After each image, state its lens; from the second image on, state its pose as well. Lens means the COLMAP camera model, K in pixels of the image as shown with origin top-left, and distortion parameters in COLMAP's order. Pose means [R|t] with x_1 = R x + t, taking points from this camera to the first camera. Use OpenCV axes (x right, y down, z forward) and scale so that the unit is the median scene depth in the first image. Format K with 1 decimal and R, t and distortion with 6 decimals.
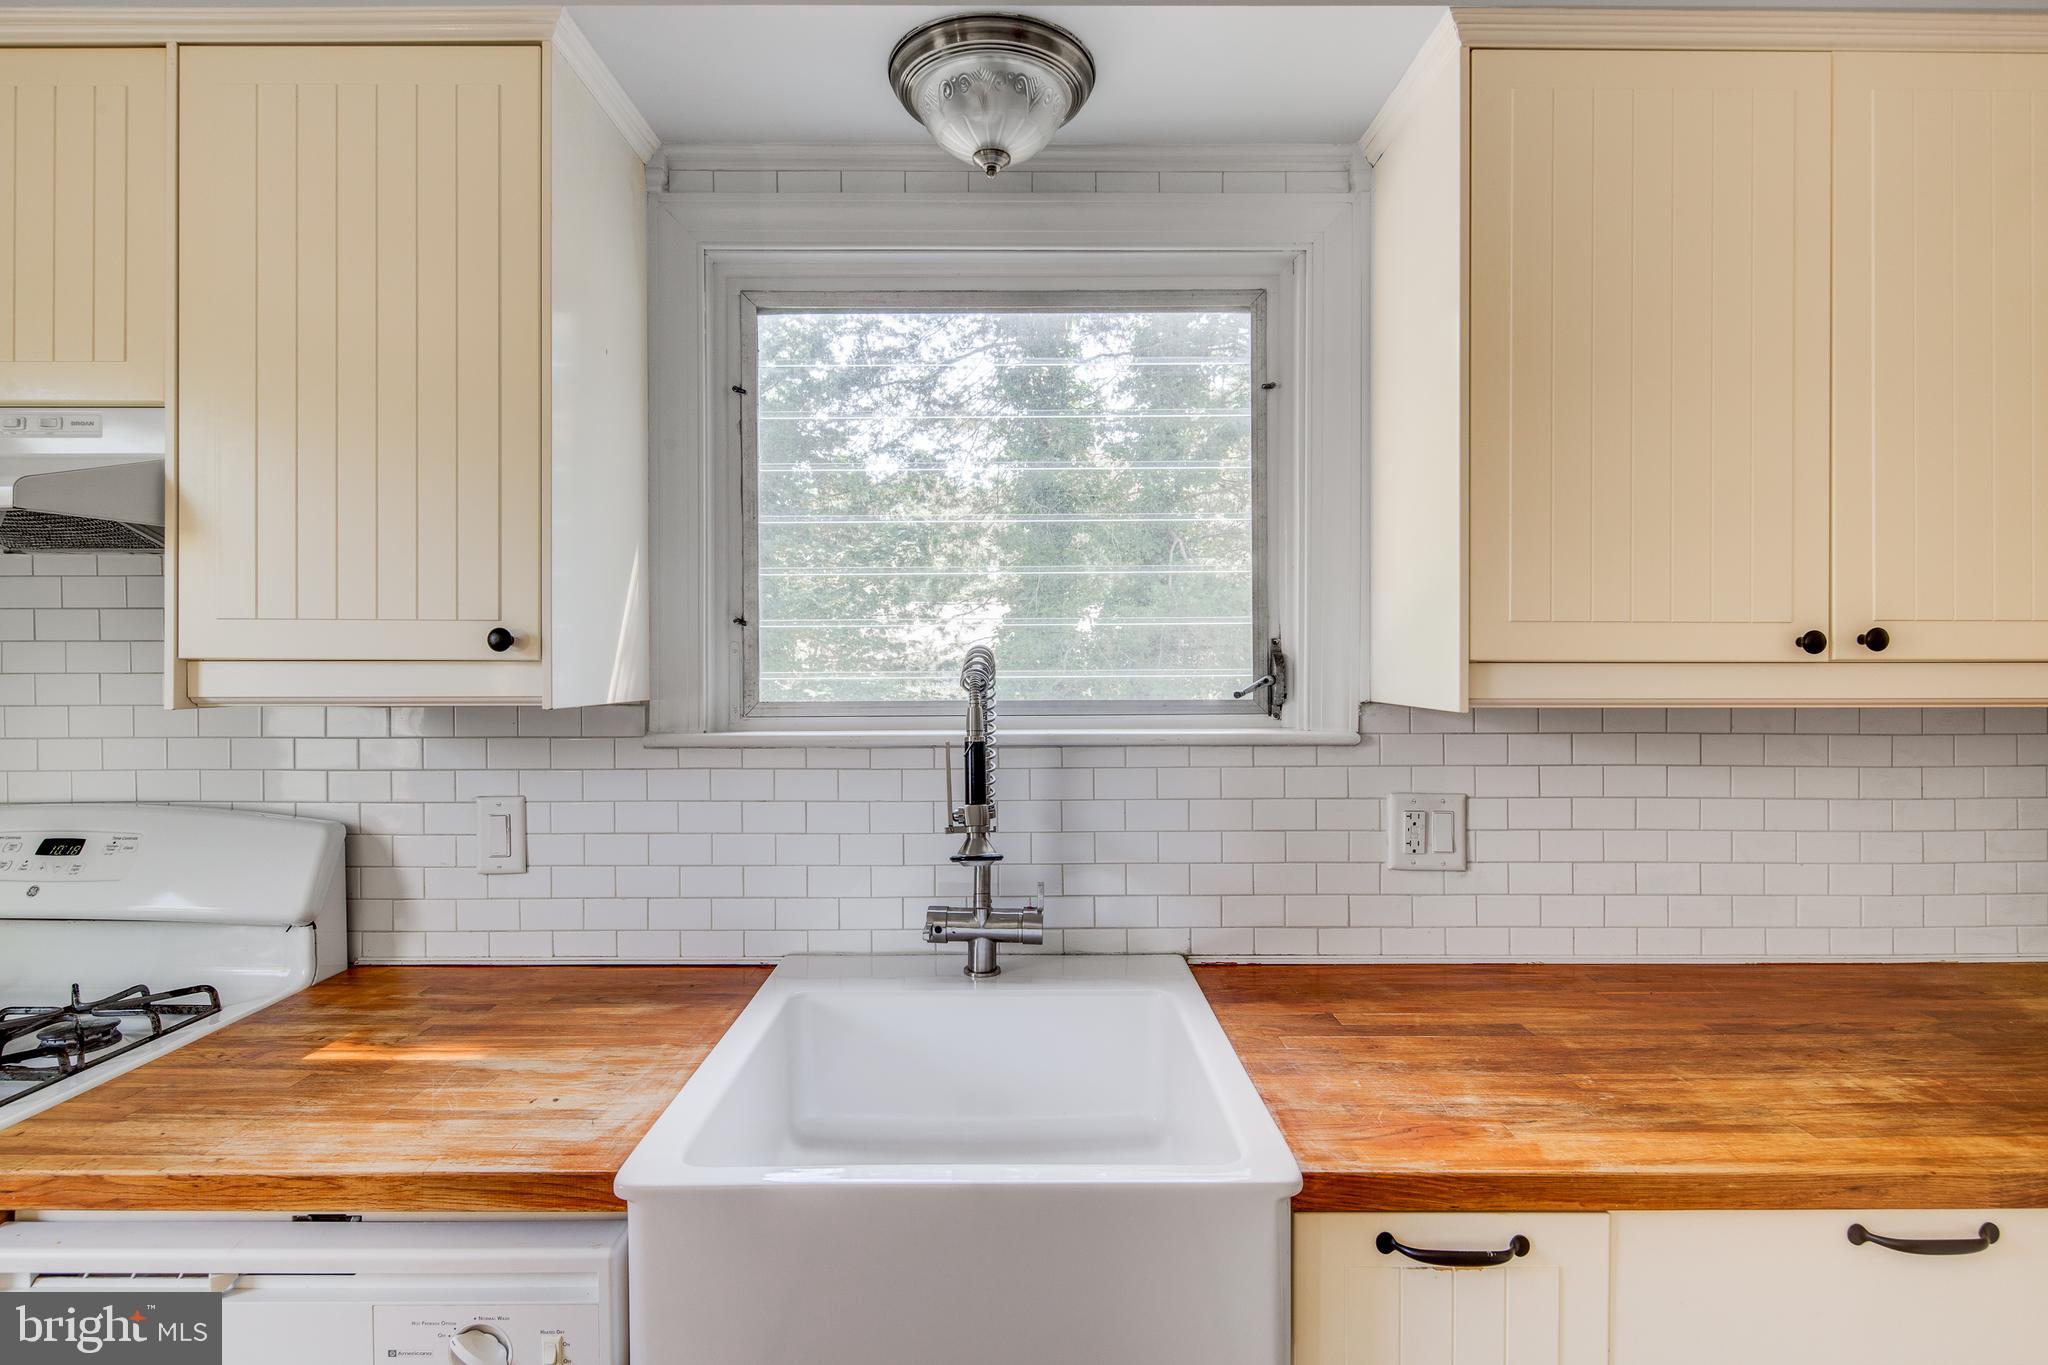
lens RADIAL K [[993.0, 0, 1021.4], [0, 993.0, 668.2], [0, 0, 1]] dist [0.006418, -0.005116]
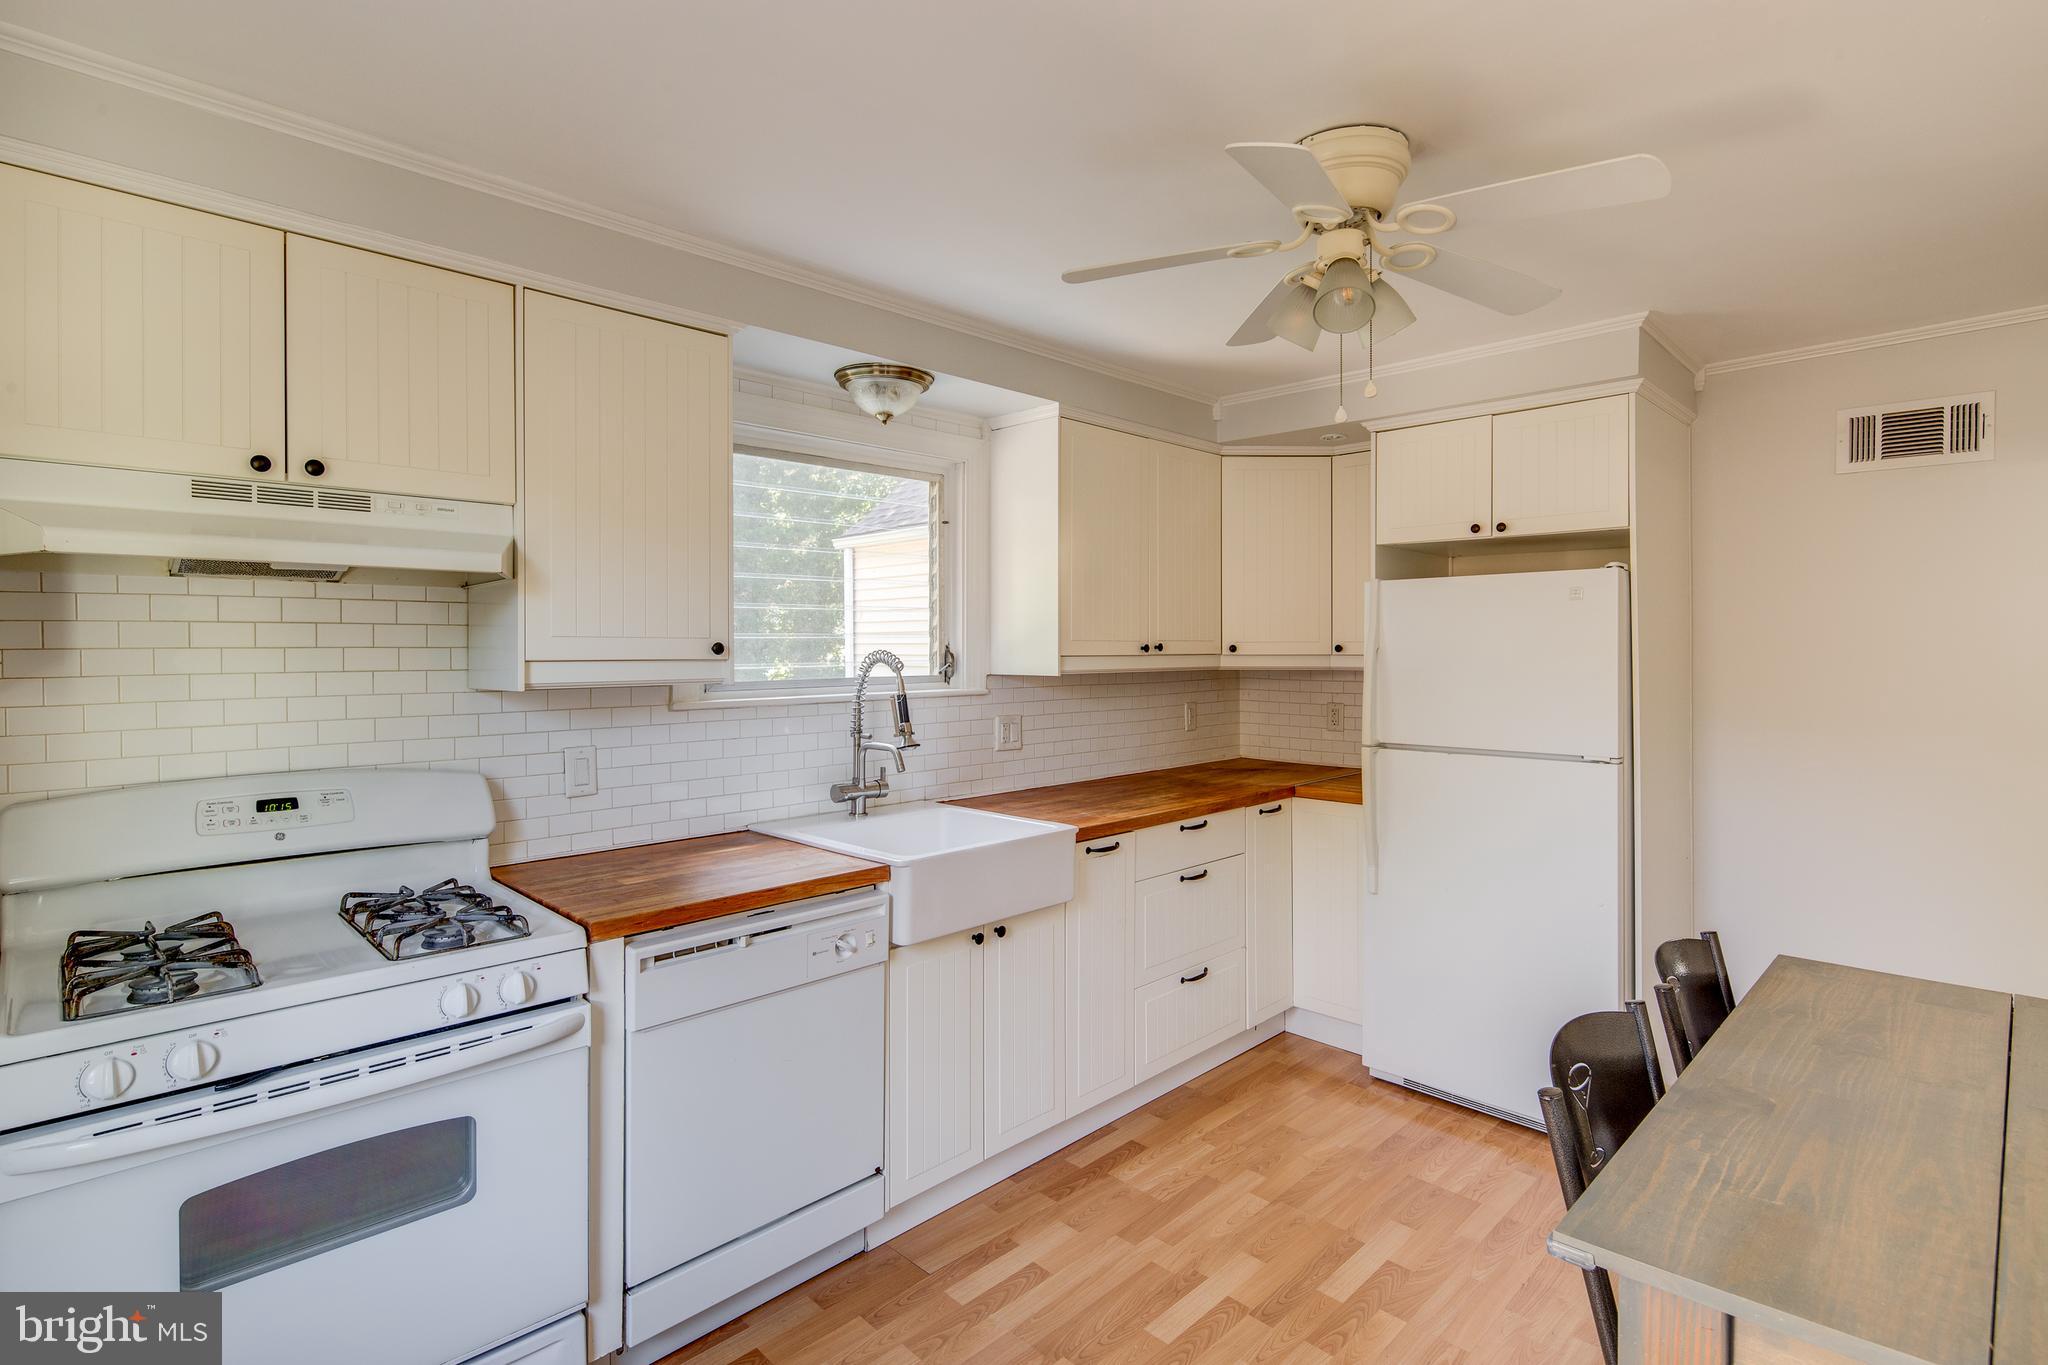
lens RADIAL K [[993.0, 0, 1027.5], [0, 993.0, 655.9], [0, 0, 1]] dist [0.006418, -0.005116]
pose [[0.707965, -0.007431, 0.706209, -1.149884], [0.008830, 0.999960, 0.001670, -0.009865], [-0.706193, 0.005054, 0.708002, -0.609708]]
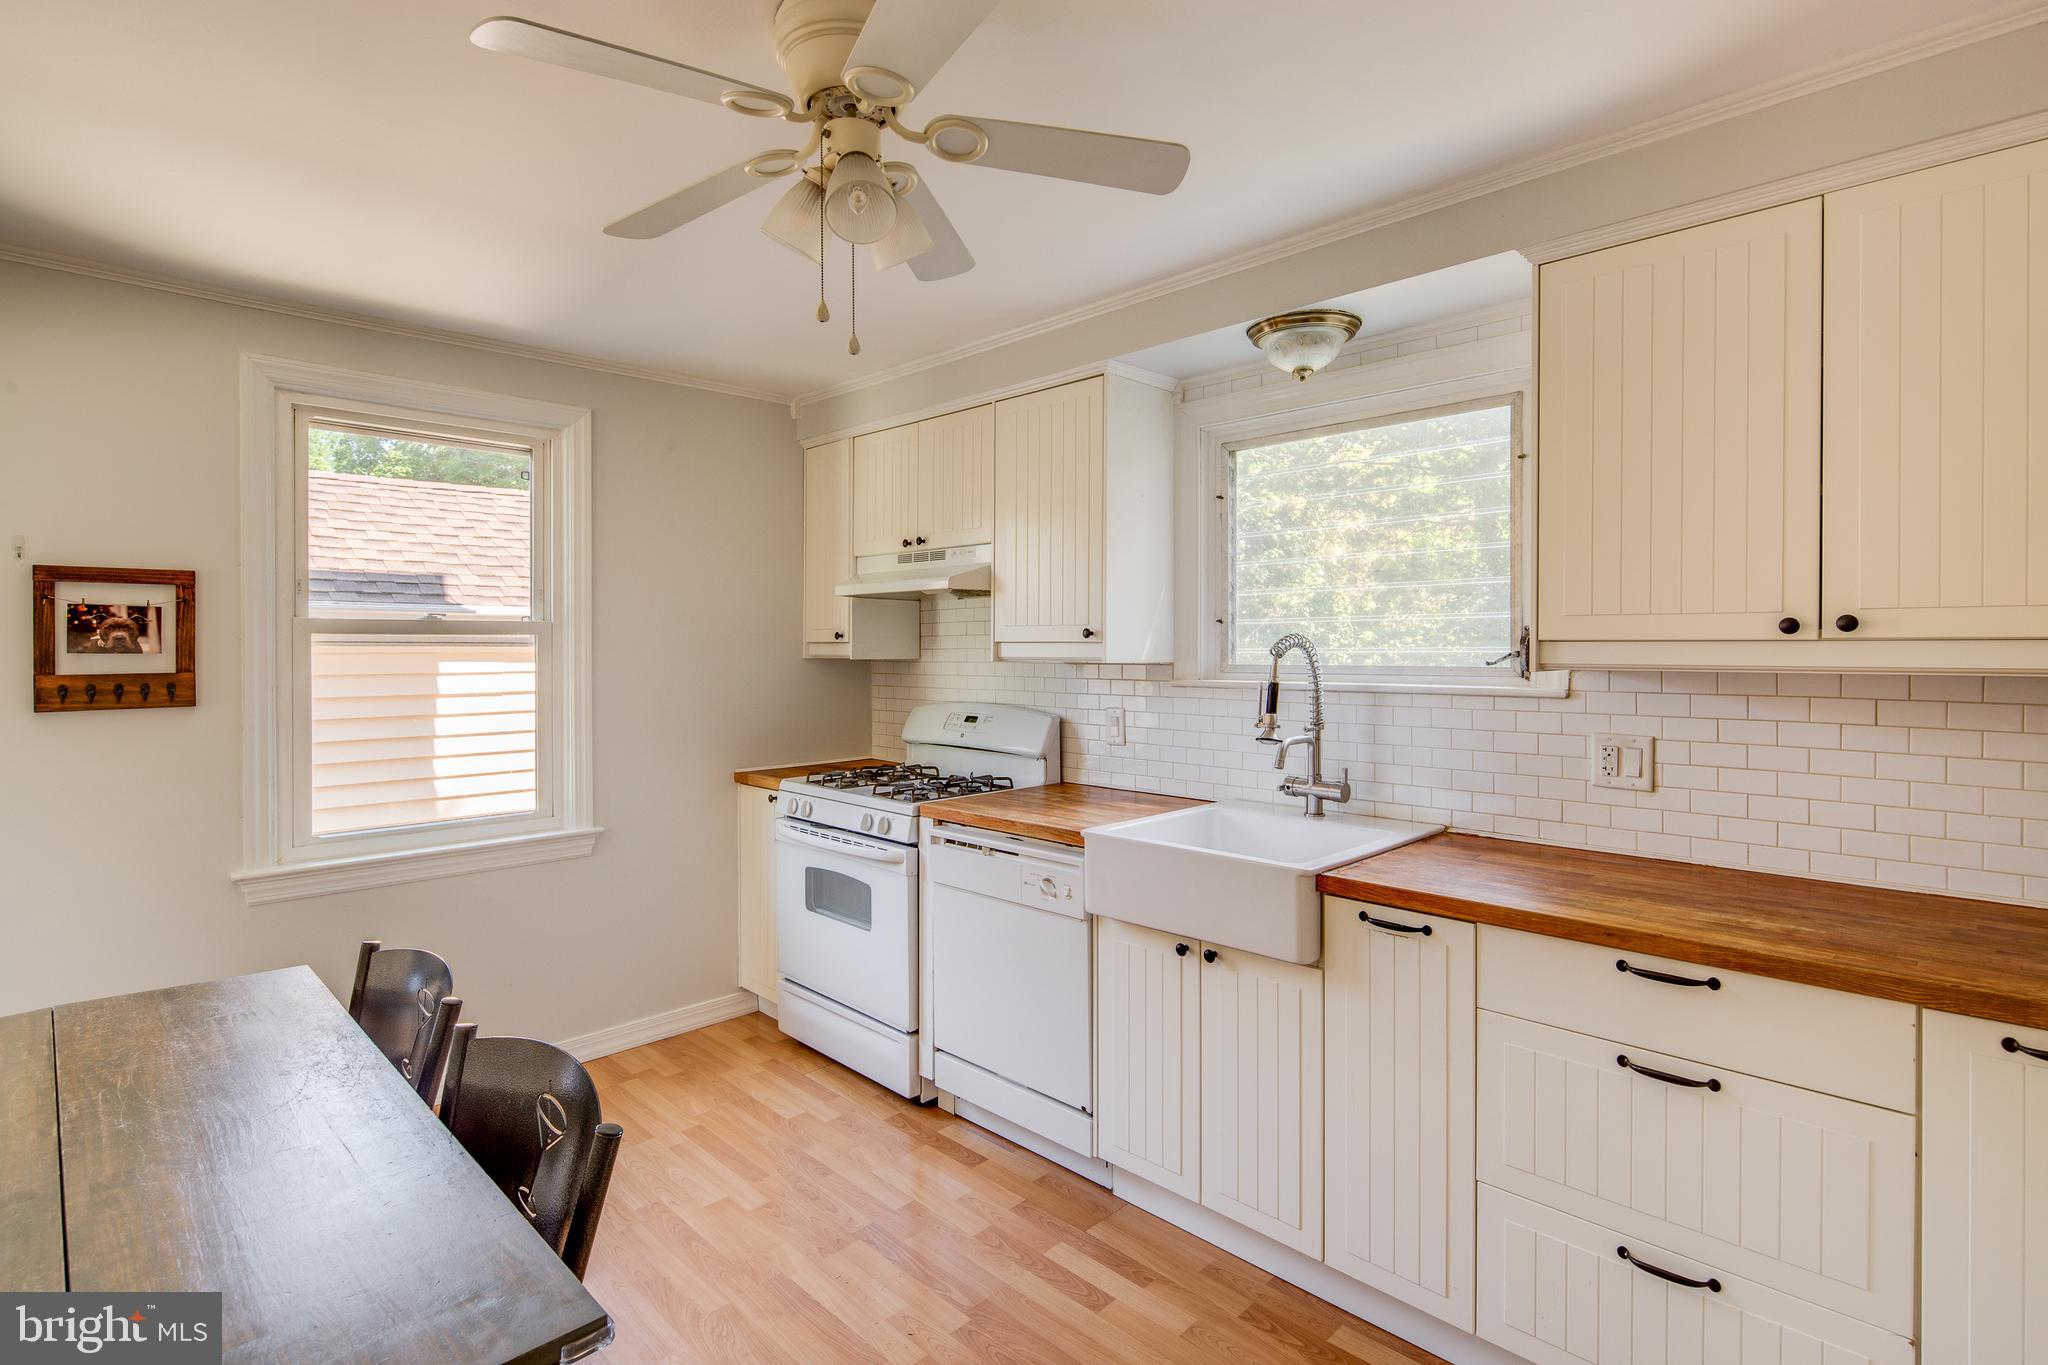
lens RADIAL K [[993.0, 0, 1026.5], [0, 993.0, 653.1], [0, 0, 1]] dist [0.006418, -0.005116]
pose [[0.708933, 0.004784, -0.705259, 0.822457], [-0.003718, 0.999988, 0.003046, 0.009474], [0.705266, 0.000462, 0.708943, -0.612833]]
